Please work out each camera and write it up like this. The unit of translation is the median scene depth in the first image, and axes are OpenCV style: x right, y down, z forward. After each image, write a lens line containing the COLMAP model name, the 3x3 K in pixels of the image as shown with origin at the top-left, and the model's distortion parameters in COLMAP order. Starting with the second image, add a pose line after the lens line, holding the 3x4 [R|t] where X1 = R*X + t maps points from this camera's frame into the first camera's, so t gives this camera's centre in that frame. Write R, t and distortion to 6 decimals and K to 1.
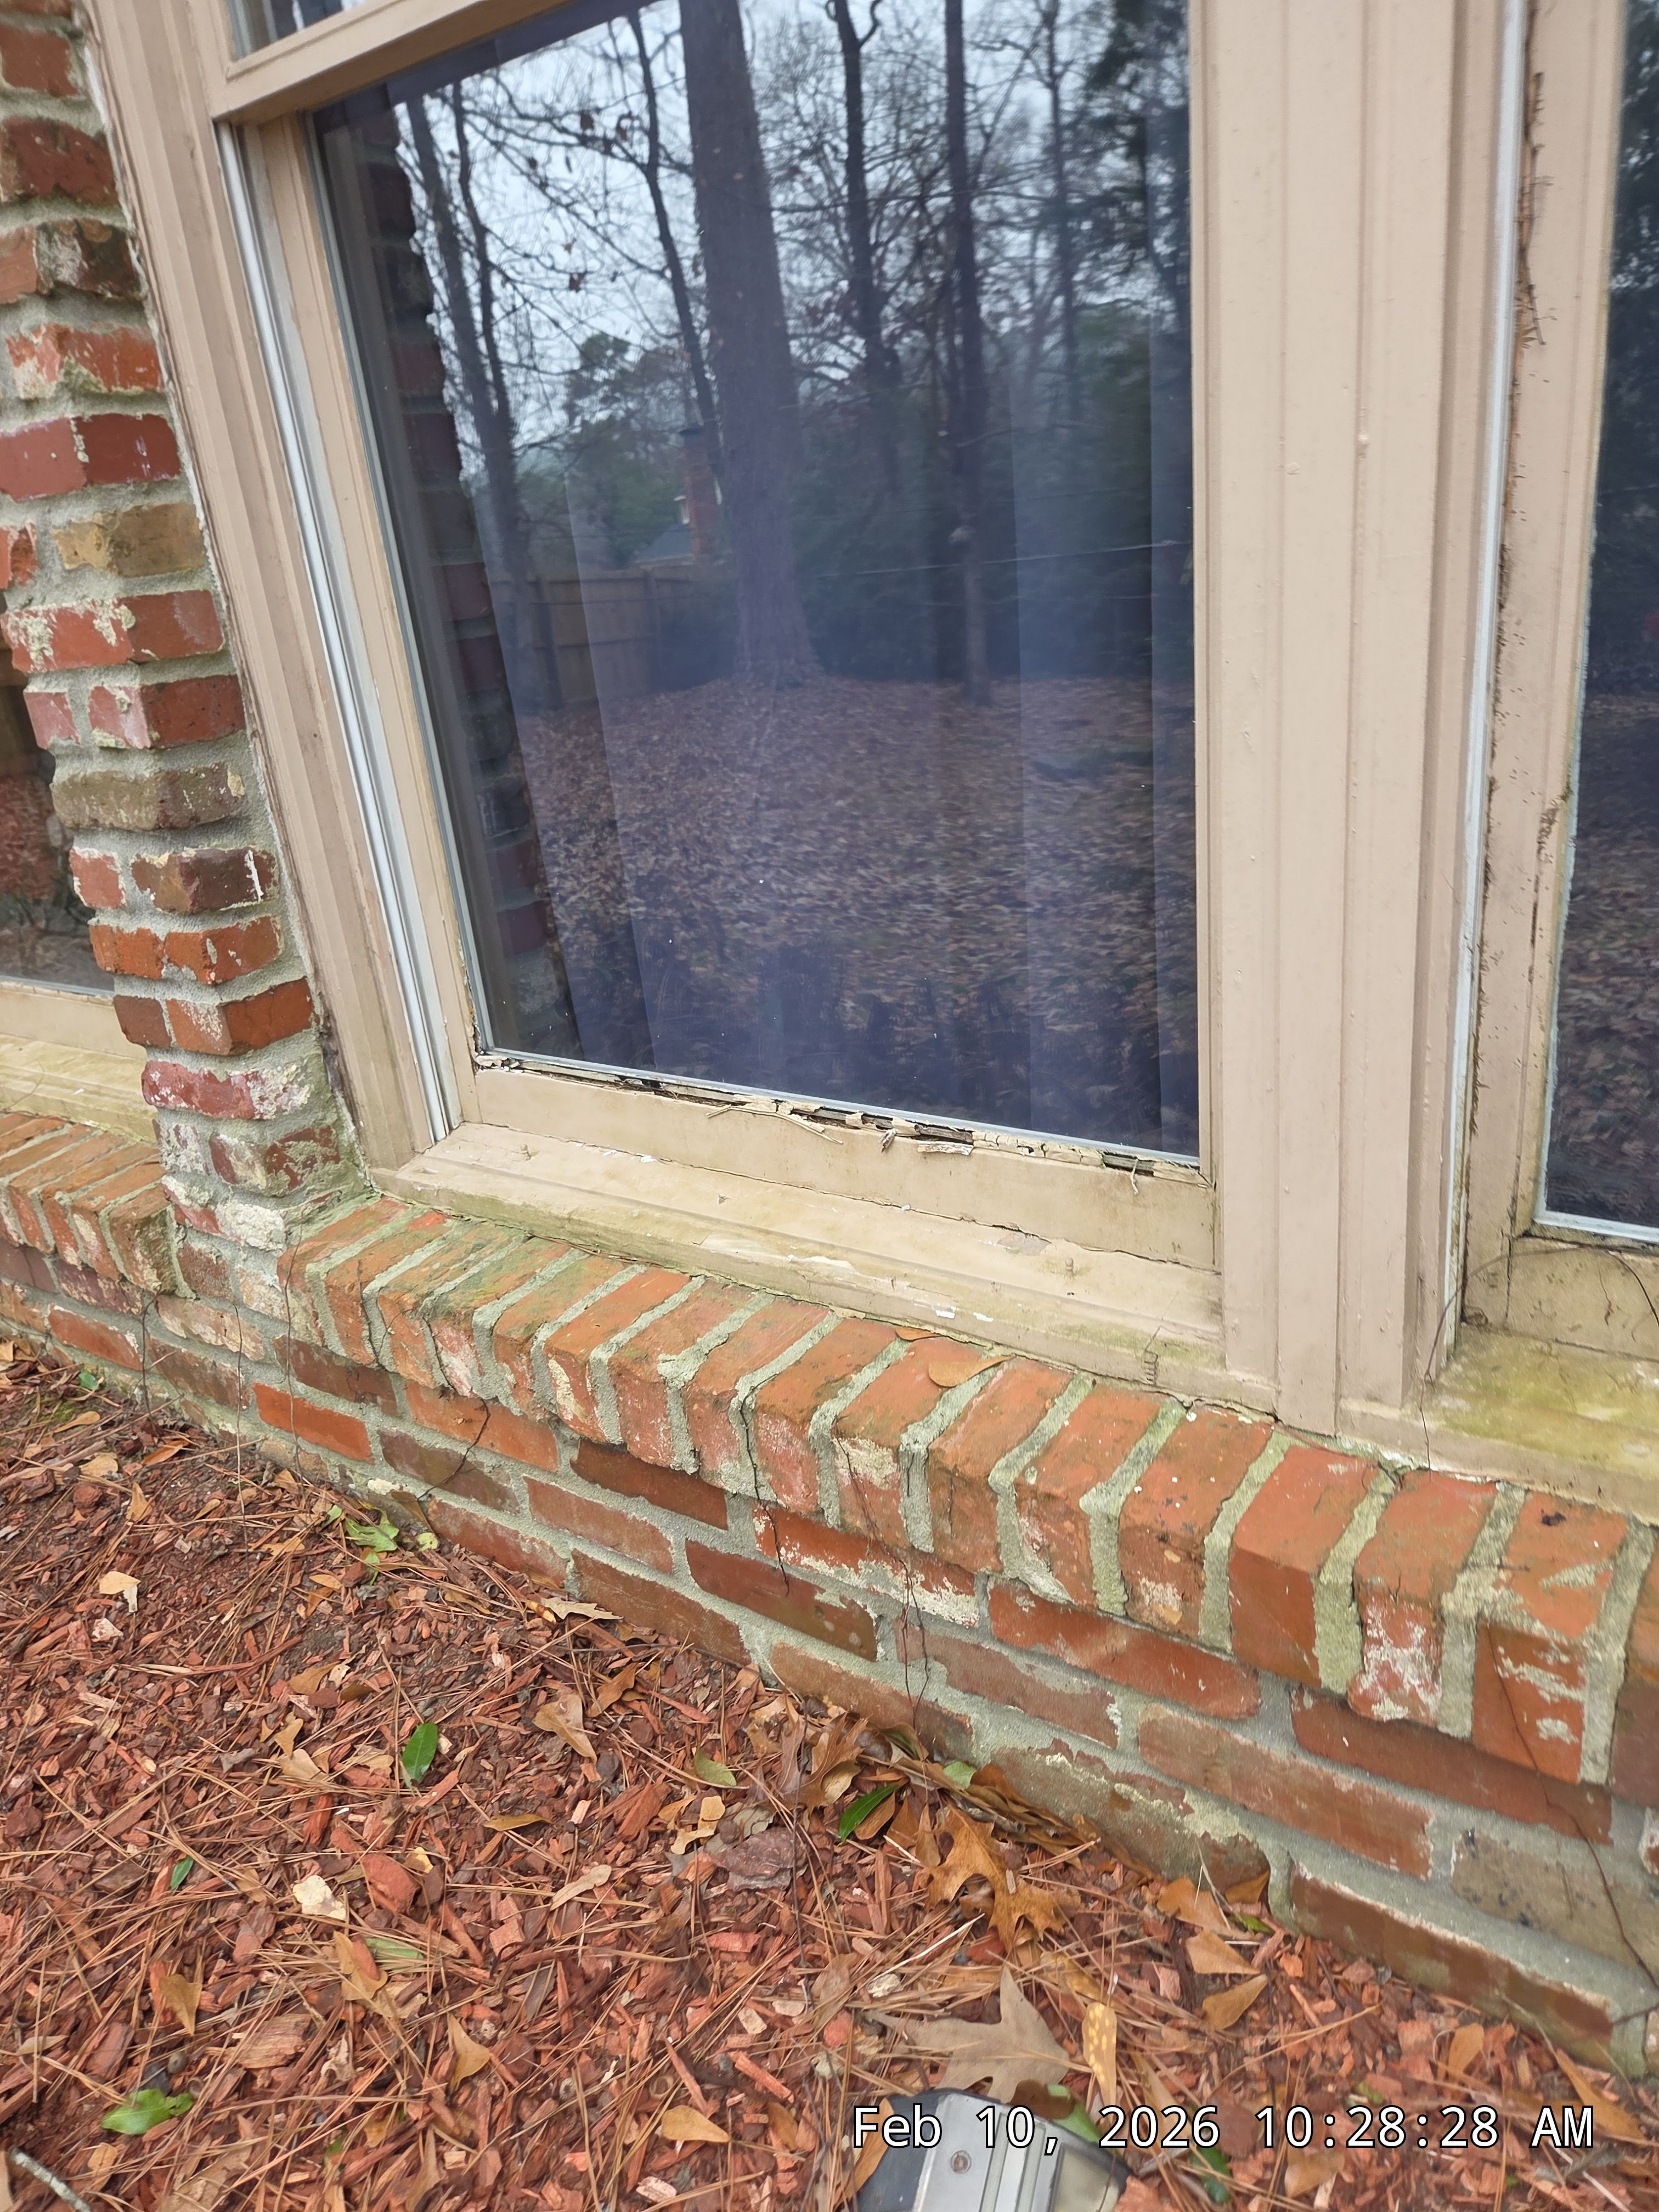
lens RADIAL K [[1474.8, 0, 829.5], [0, 1474.8, 1106.0], [0, 0, 1]] dist [0.061192, -0.050075]
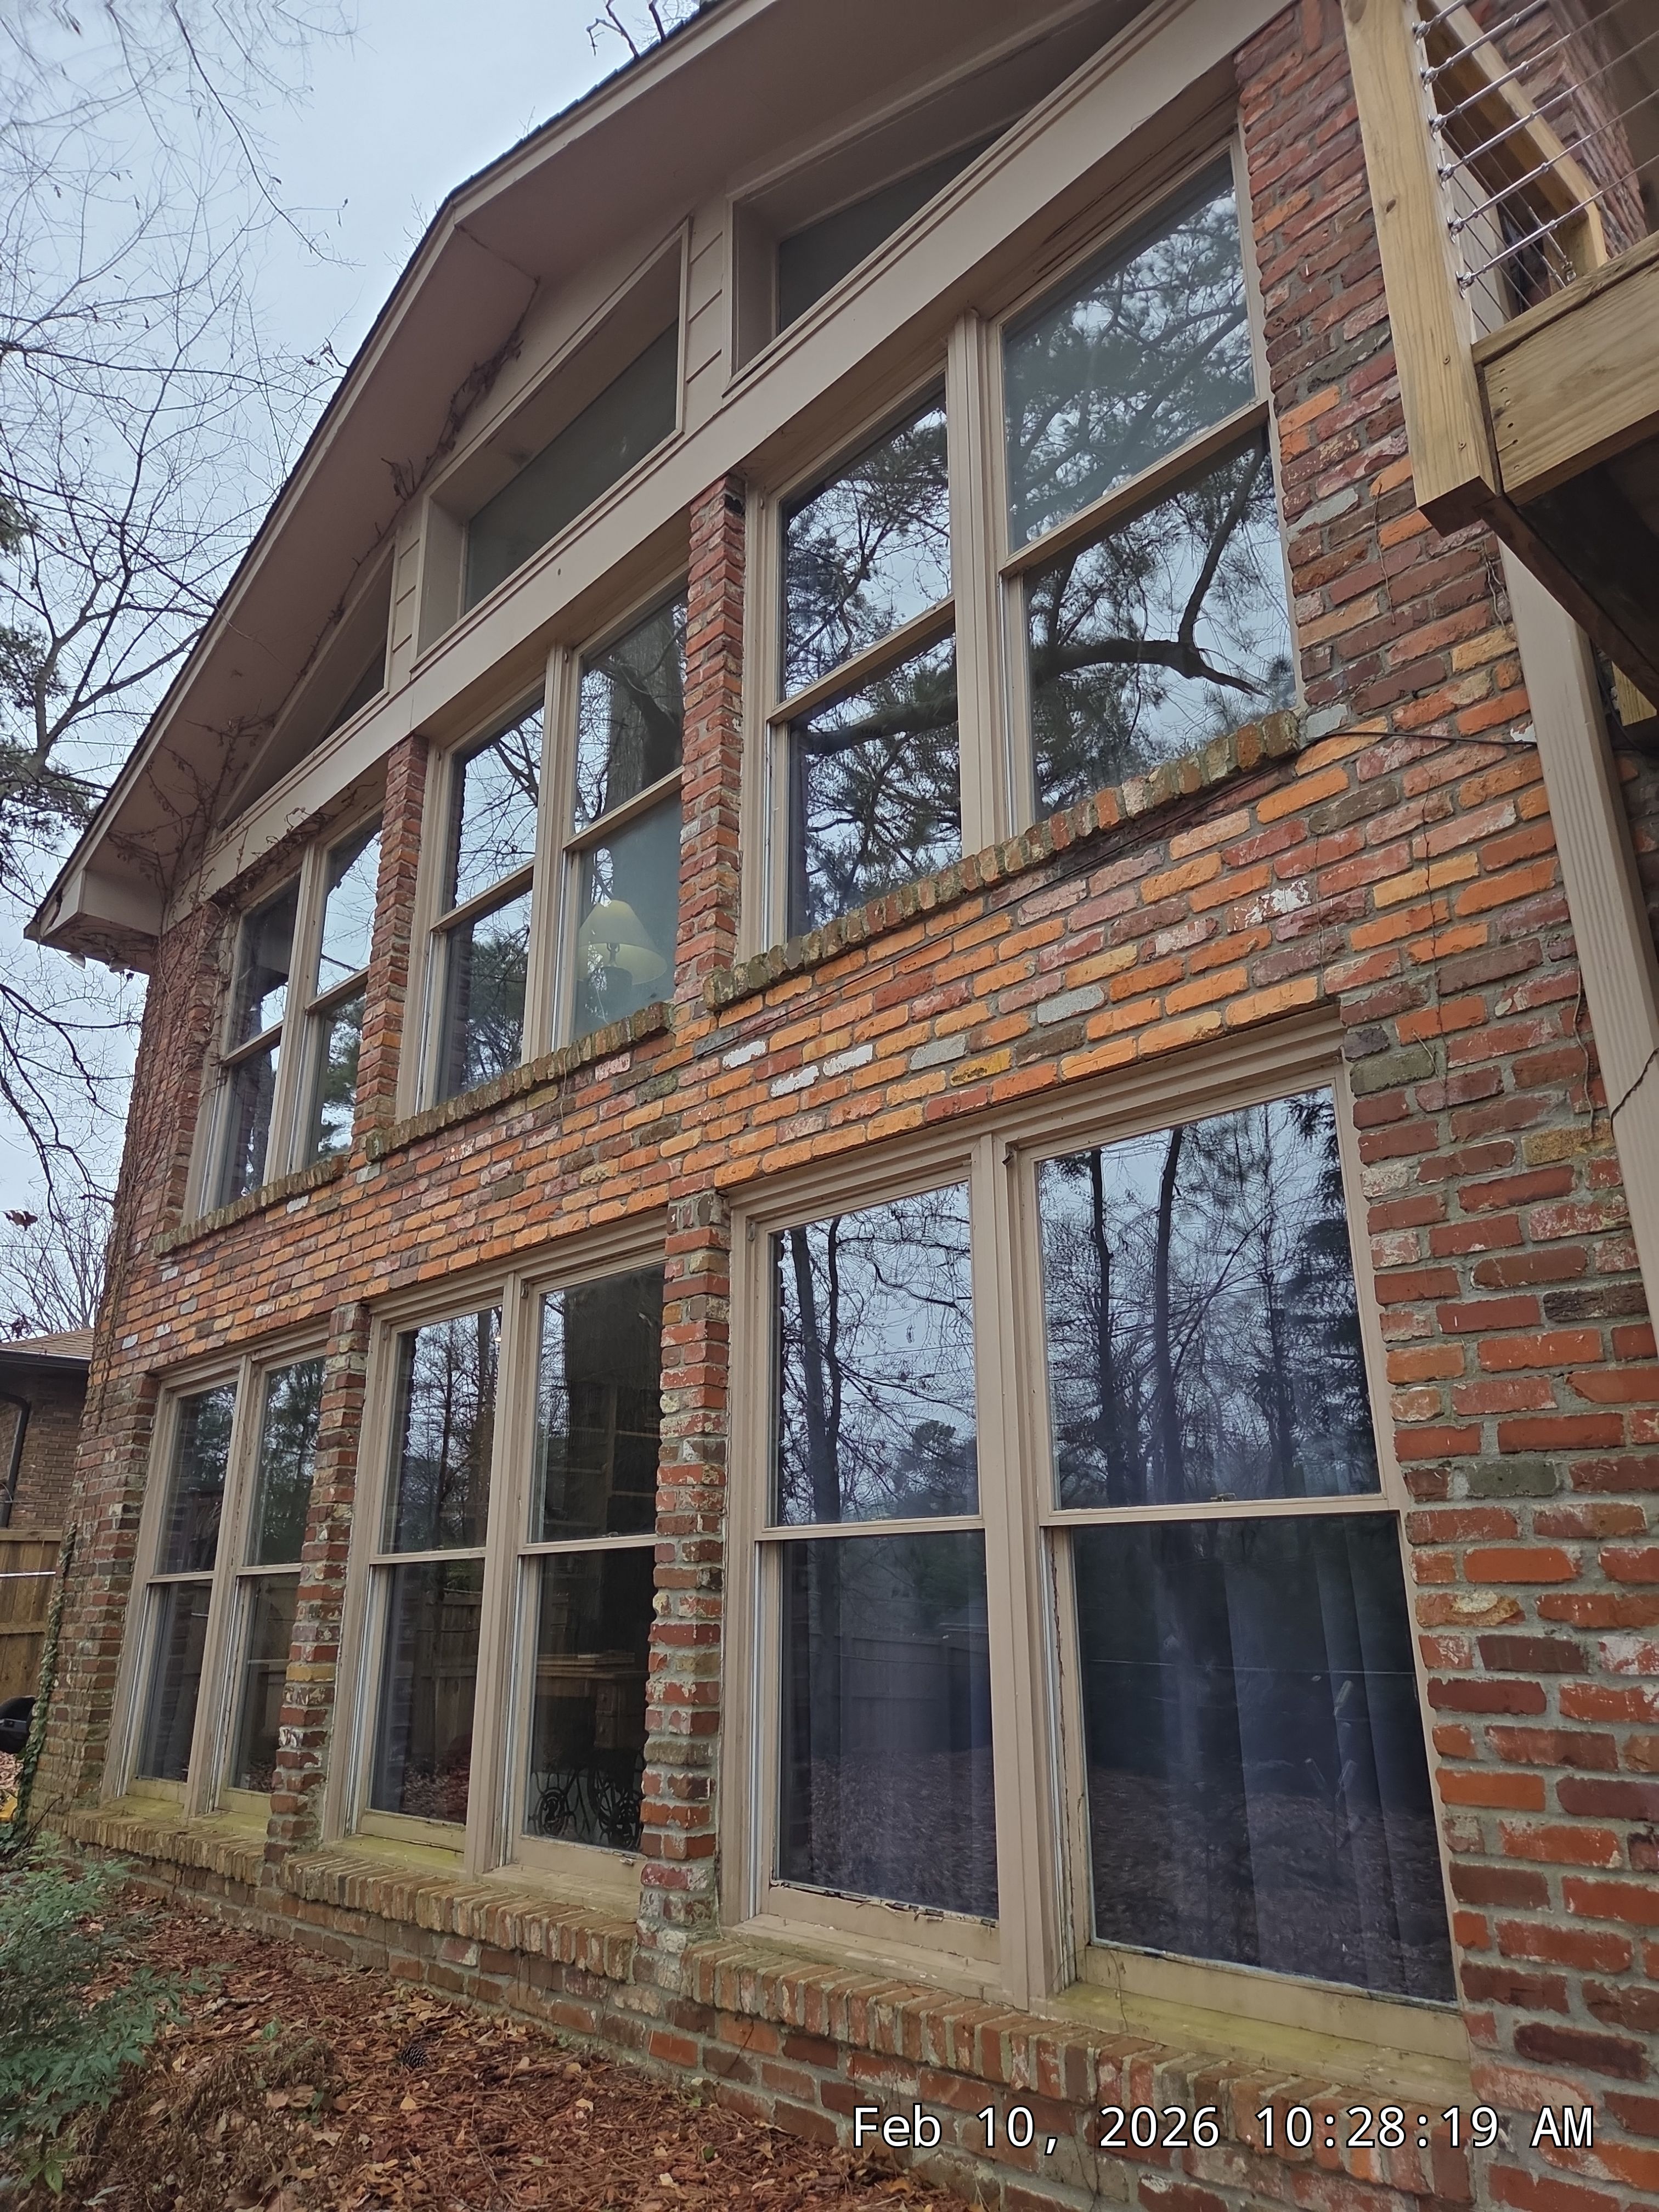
lens RADIAL K [[1491.1, 0, 829.5], [0, 1491.1, 1106.0], [0, 0, 1]] dist [0.069942, -0.061457]
pose [[0.975765, 0.037573, -0.215573, 0.433086], [-0.164779, 0.774382, -0.610885, 0.605438], [0.143983, 0.631602, 0.761806, -2.128176]]
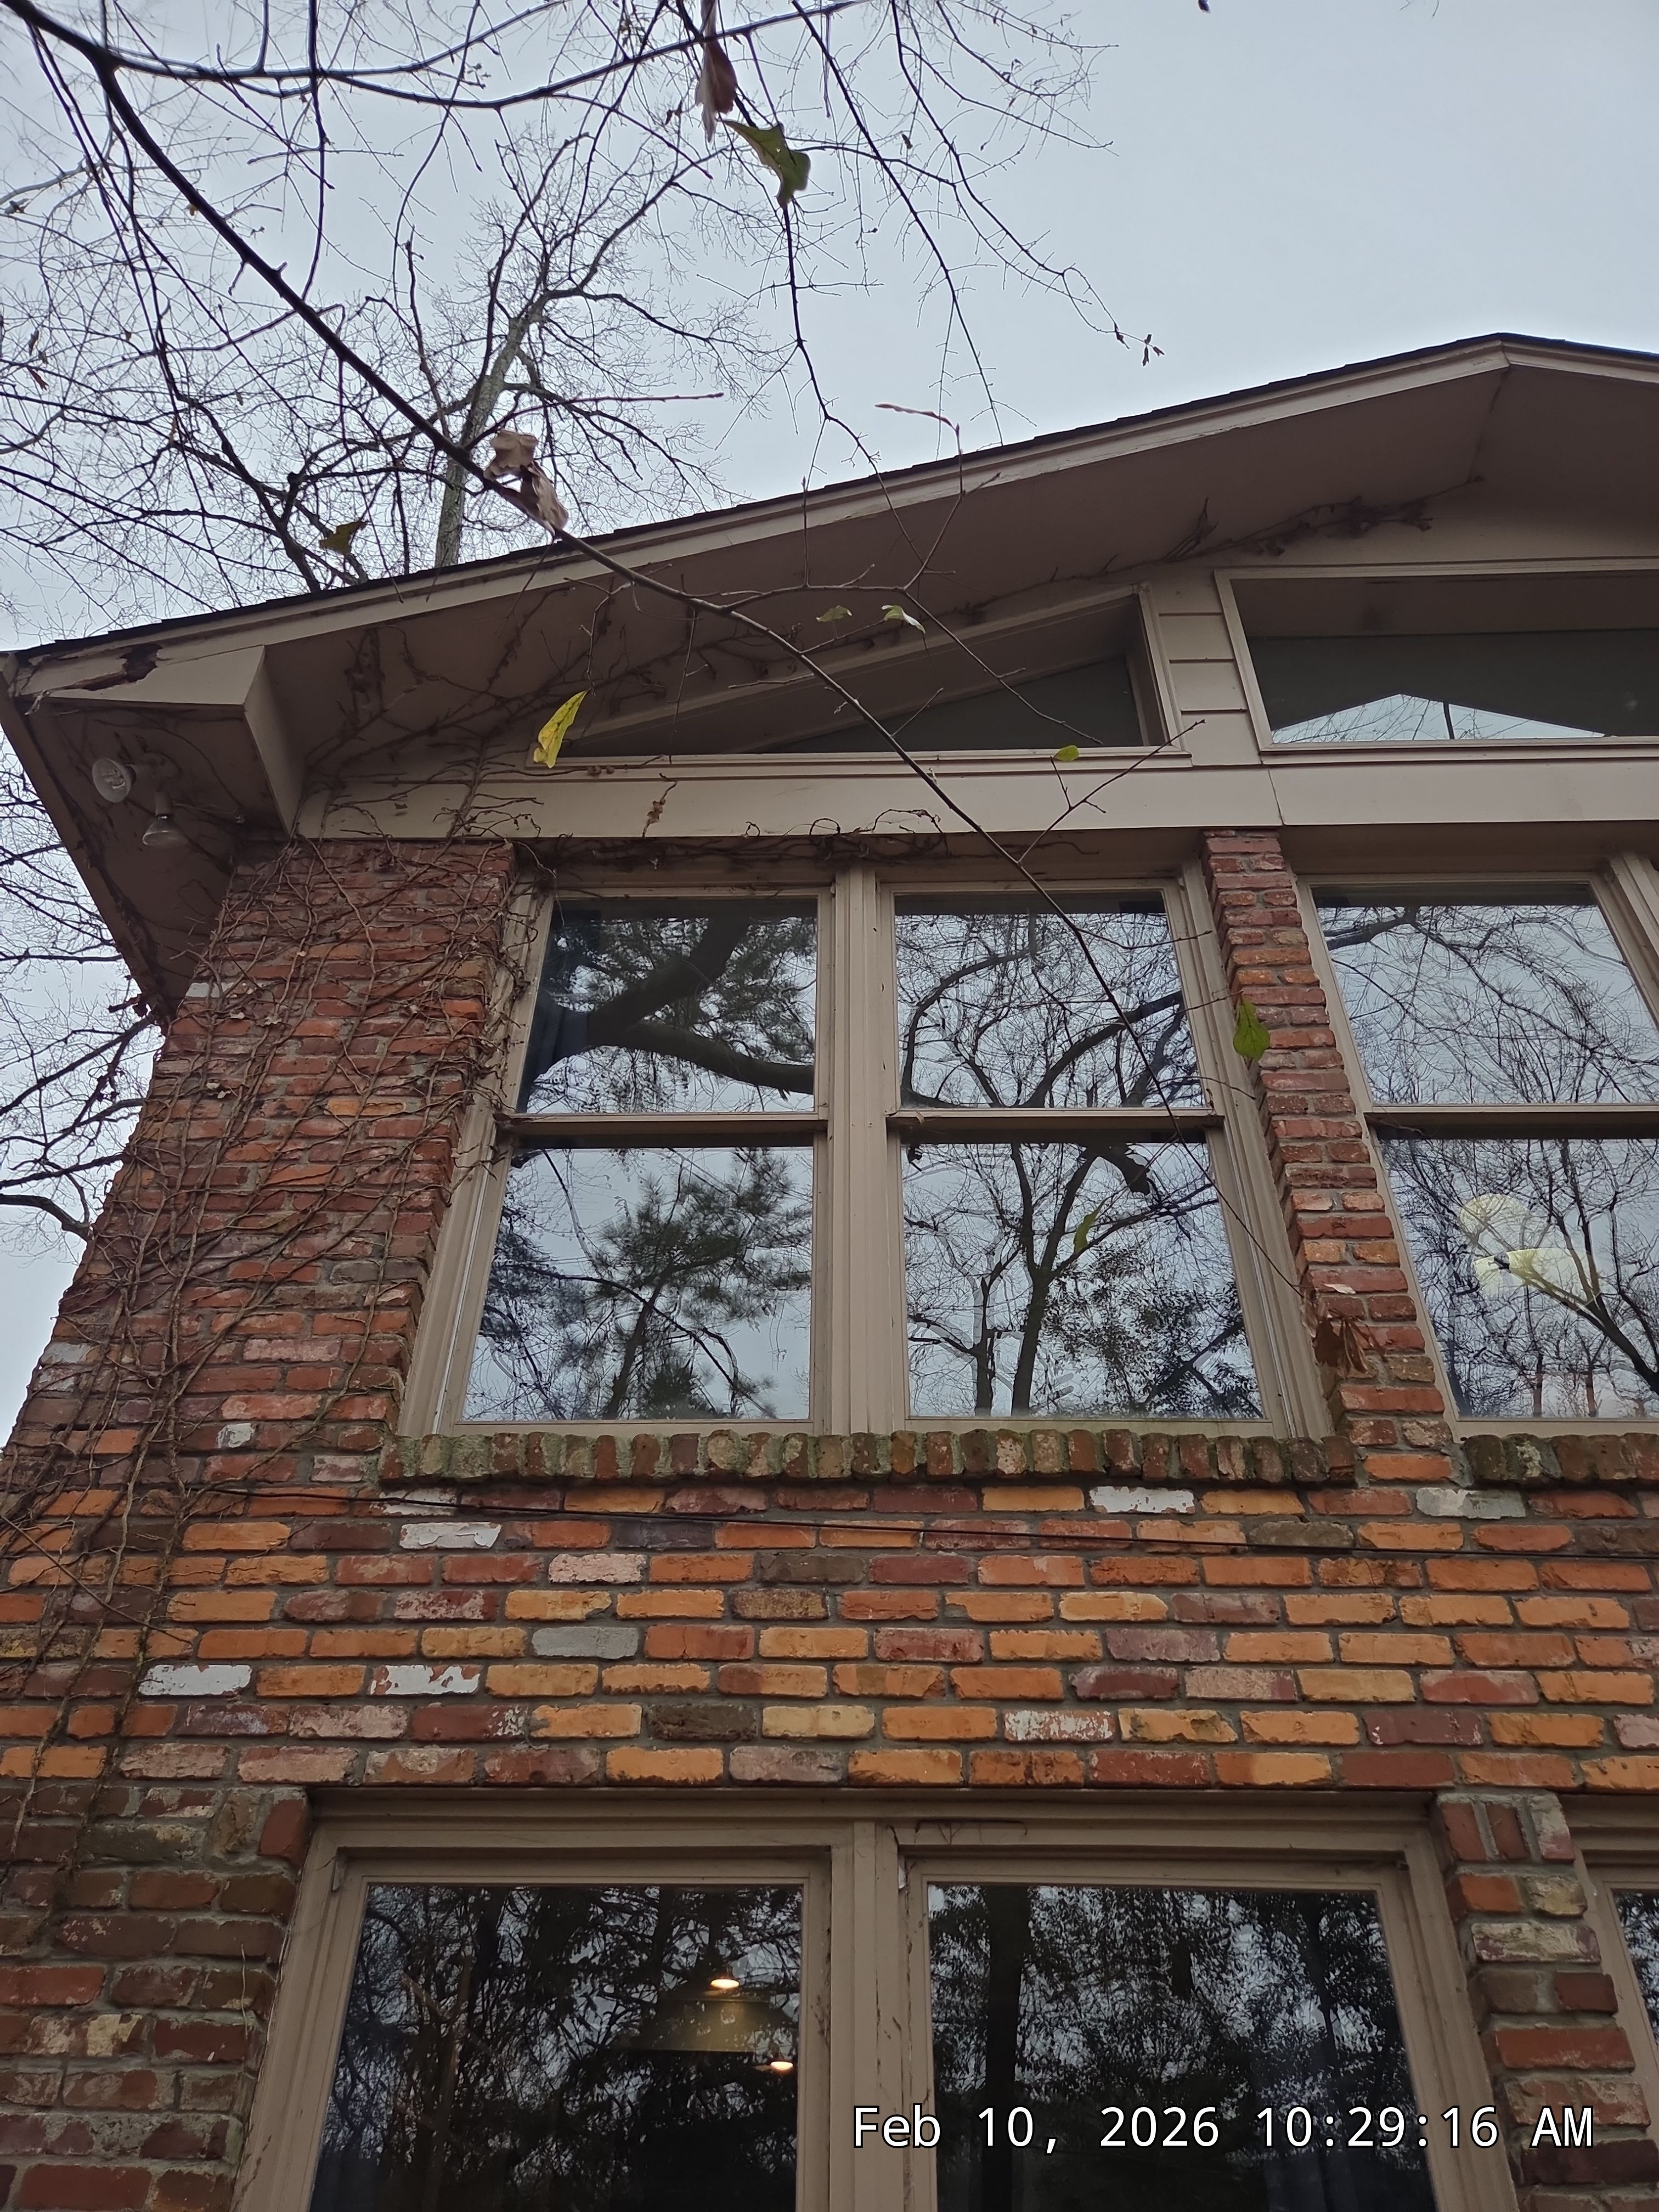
lens RADIAL K [[1491.1, 0, 829.5], [0, 1491.1, 1106.0], [0, 0, 1]] dist [0.069942, -0.061457]
pose [[0.818841, 0.447989, 0.358895, -4.052630], [0.099152, 0.505446, -0.857143, -0.309355], [-0.565393, 0.737448, 0.369461, 0.692287]]
